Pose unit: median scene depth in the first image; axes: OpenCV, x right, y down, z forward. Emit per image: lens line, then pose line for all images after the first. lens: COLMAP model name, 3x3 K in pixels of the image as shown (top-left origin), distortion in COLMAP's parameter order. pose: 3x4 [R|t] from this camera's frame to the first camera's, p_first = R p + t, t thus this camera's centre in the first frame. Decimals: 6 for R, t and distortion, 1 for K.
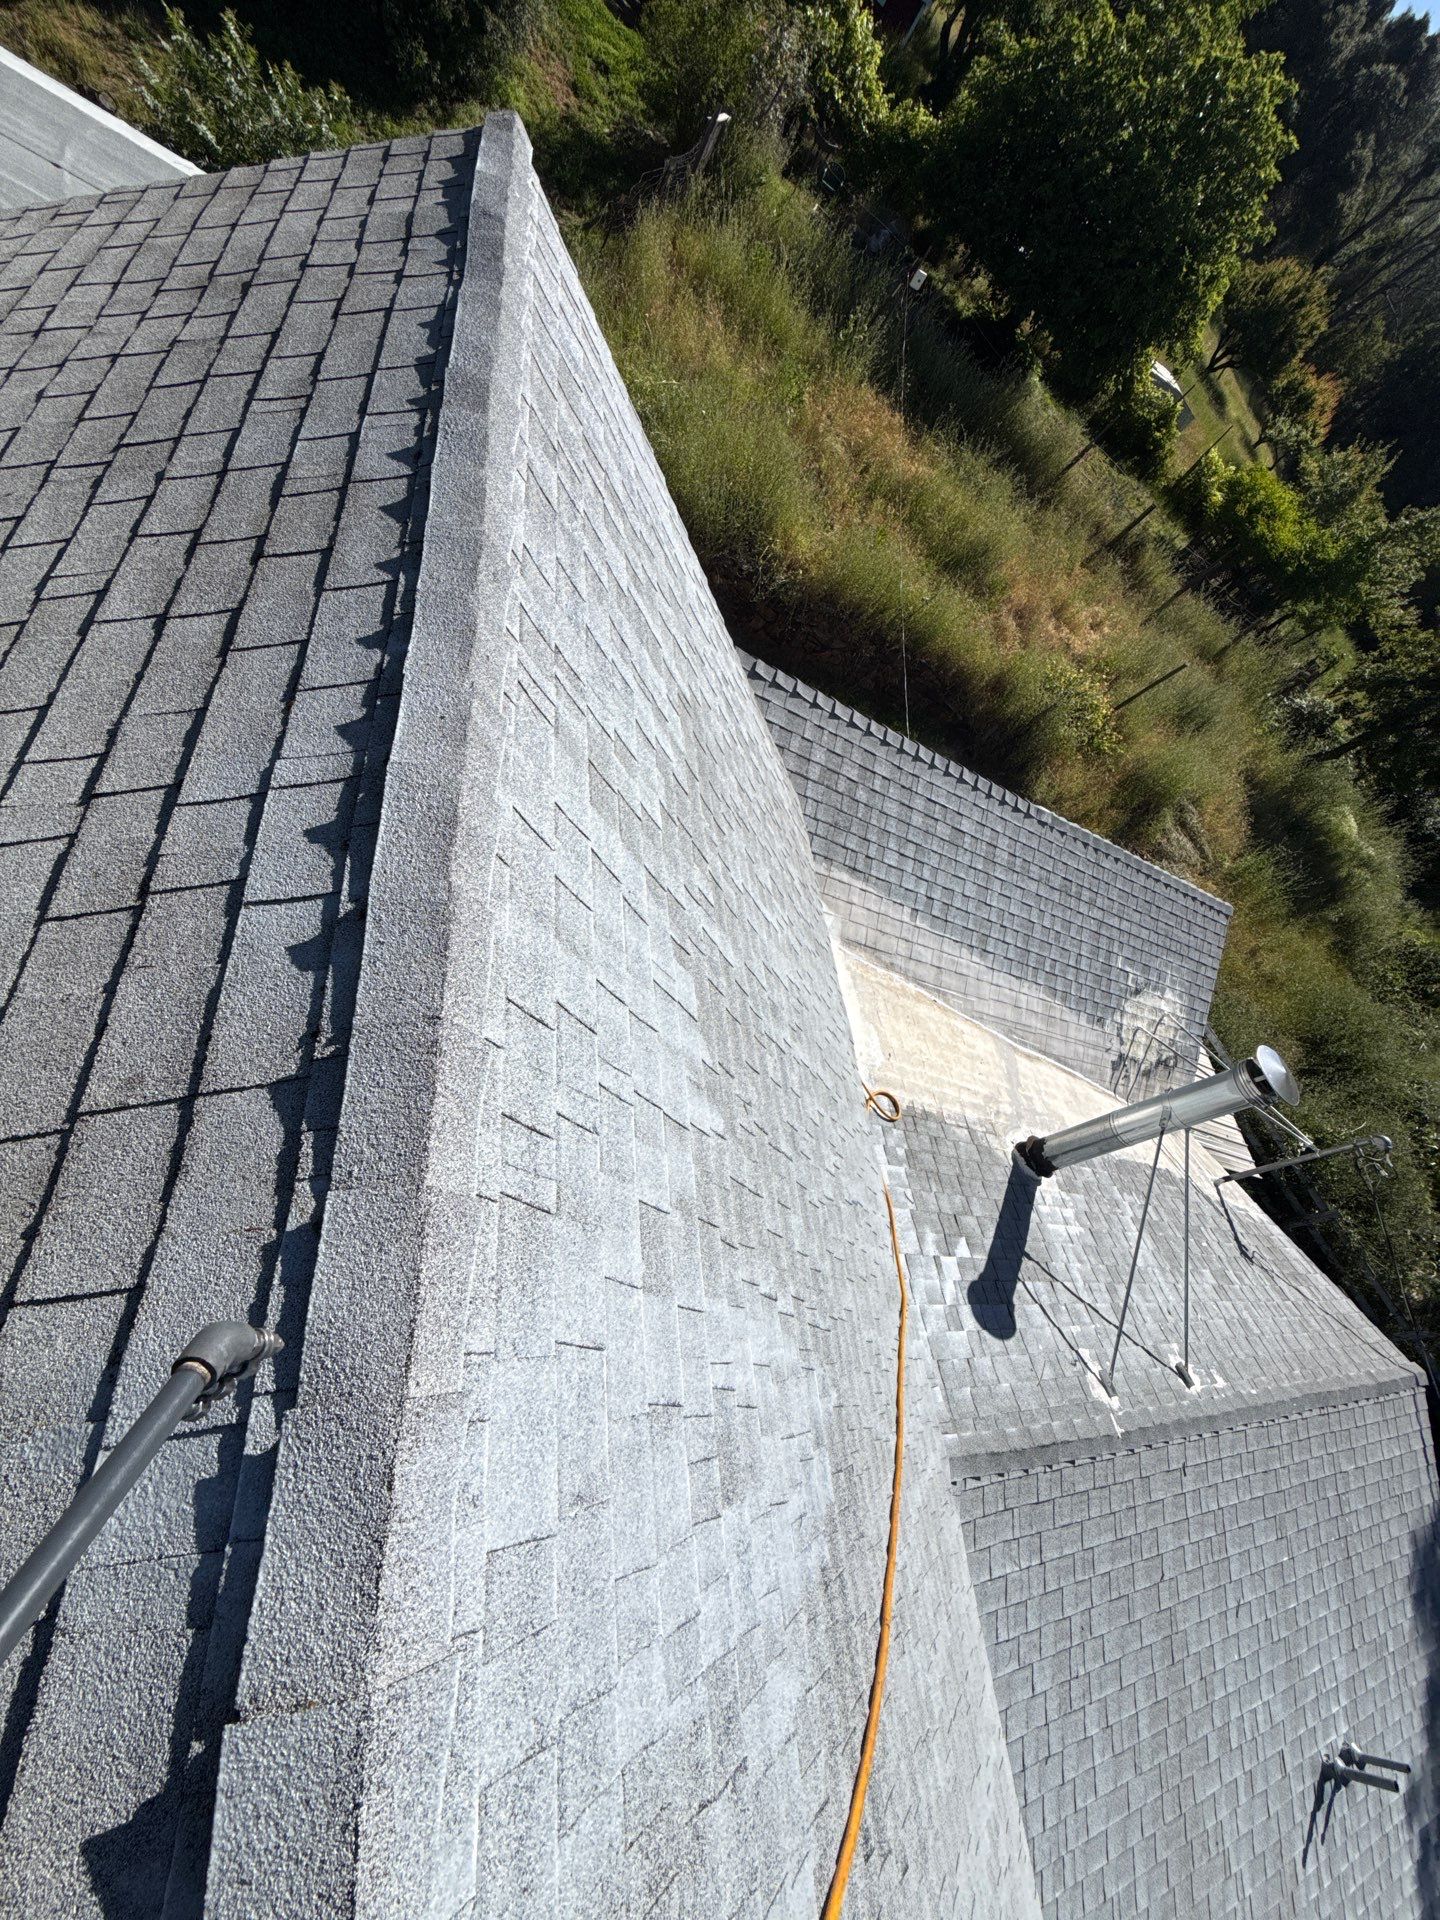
lens RADIAL K [[789.5, 0, 720.0], [0, 789.5, 960.0], [0, 0, 1]] dist [-0.000773, -0.000186]
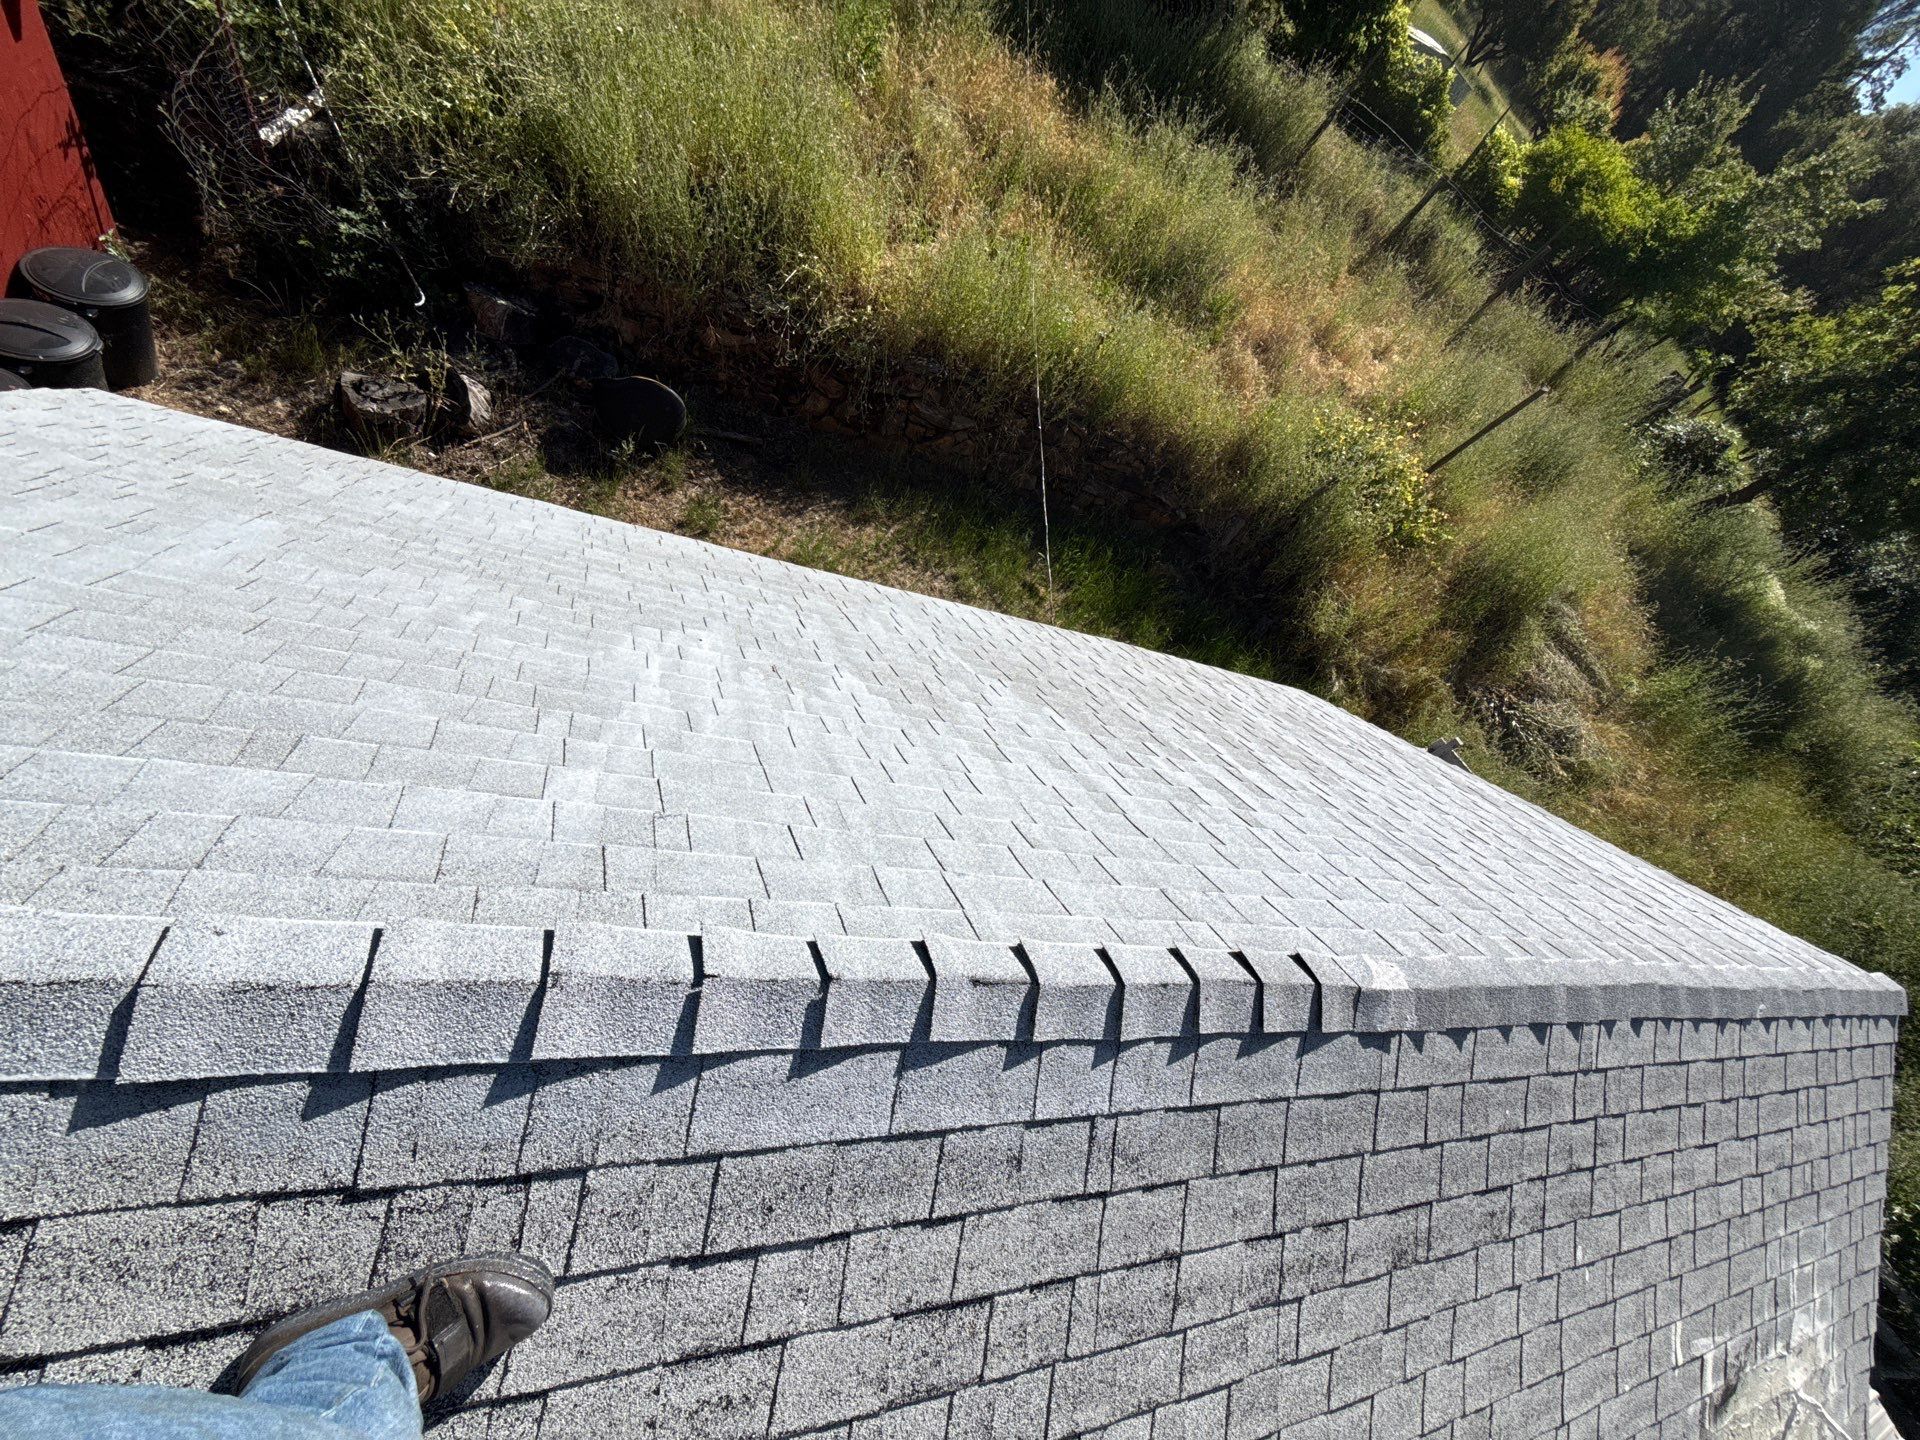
lens RADIAL K [[789.5, 0, 960.0], [0, 789.5, 720.0], [0, 0, 1]] dist [-0.000773, -0.000186]
pose [[0.994050, -0.091711, -0.058771, 0.098418], [0.089395, 0.995156, -0.040914, -0.088150], [0.062238, 0.035417, 0.997433, 0.240848]]
